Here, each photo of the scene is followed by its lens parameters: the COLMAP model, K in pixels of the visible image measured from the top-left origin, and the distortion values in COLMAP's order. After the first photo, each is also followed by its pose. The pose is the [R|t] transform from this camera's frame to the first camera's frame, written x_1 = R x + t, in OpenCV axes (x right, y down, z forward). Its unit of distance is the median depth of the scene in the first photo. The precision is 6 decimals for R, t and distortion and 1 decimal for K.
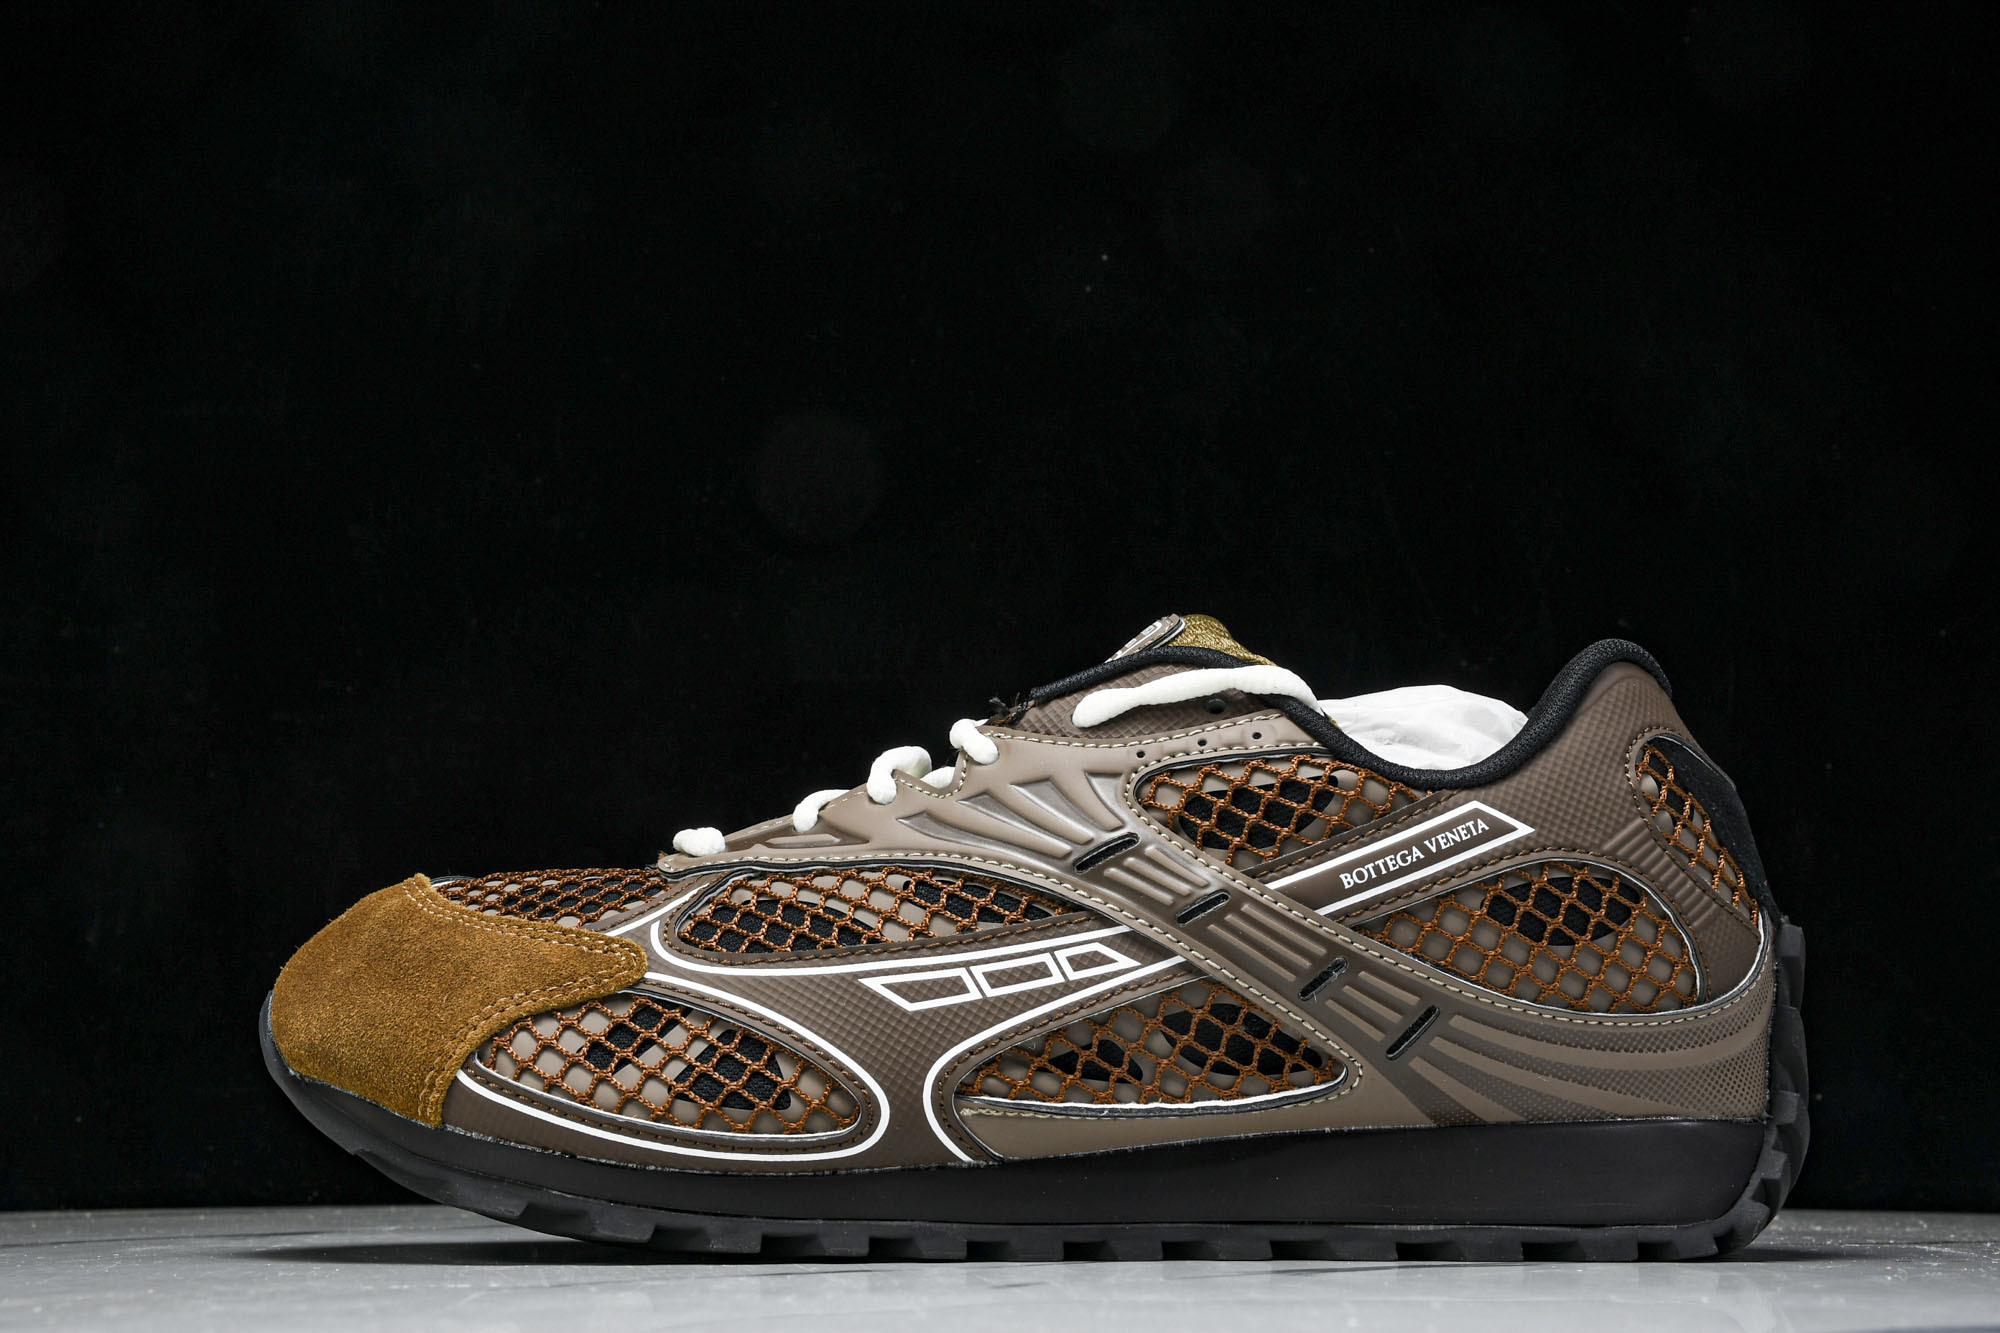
lens RADIAL K [[2998.6, 0, 998.8], [0, 2998.6, 591.5], [0, 0, 1]] dist [0.094690, 0.010993]
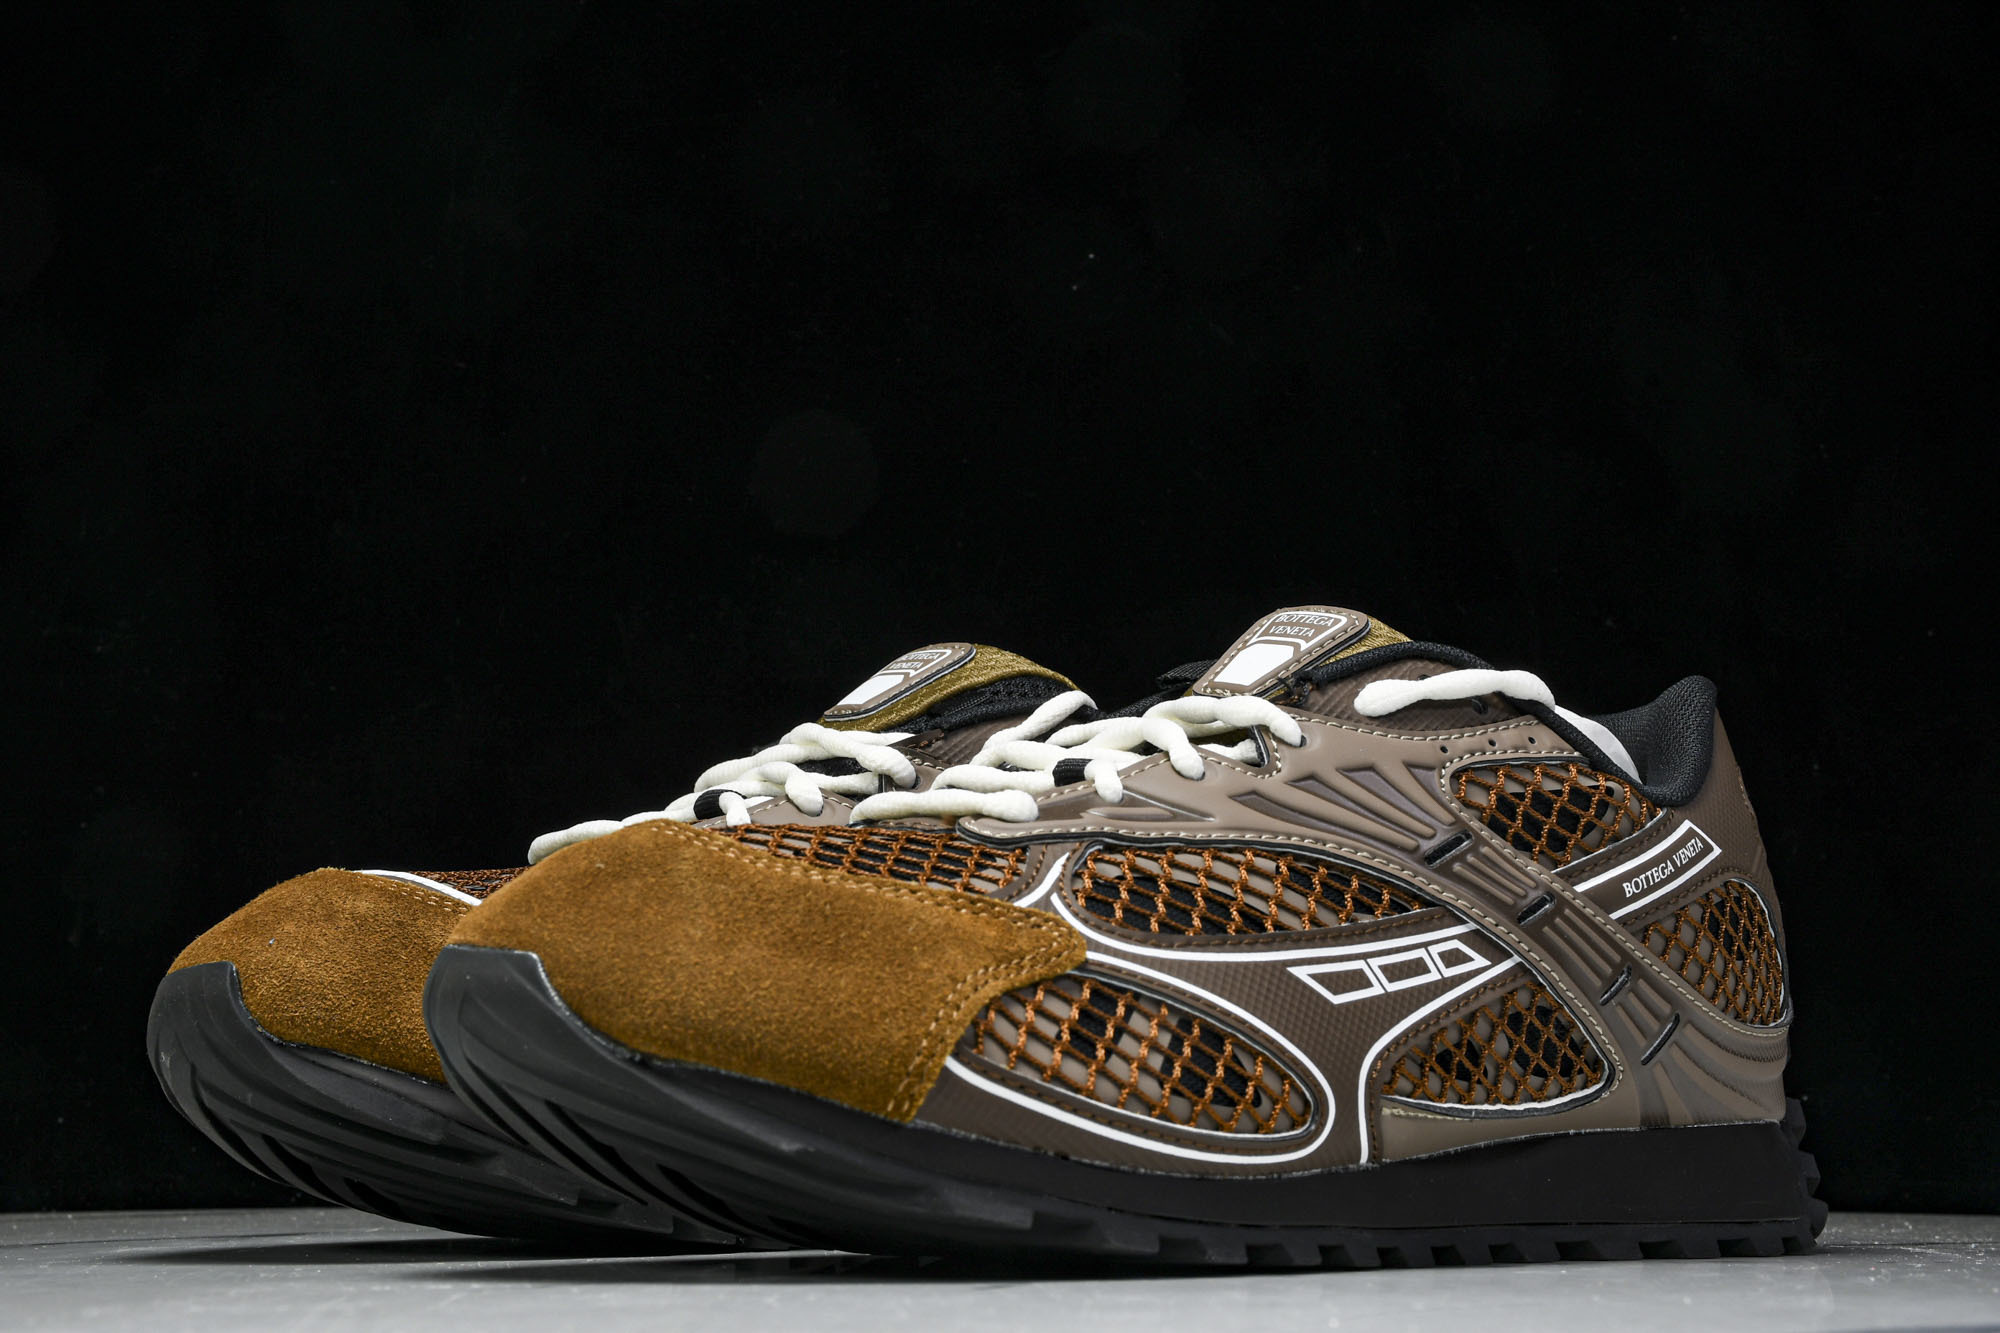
lens RADIAL K [[2998.6, 0, 998.8], [0, 2998.6, 591.5], [0, 0, 1]] dist [0.094690, 0.010993]
pose [[0.788177, 0.110959, 0.605364, -0.688984], [-0.103003, 0.993522, -0.047997, 0.066945], [-0.606768, -0.024525, 0.794500, 0.317305]]
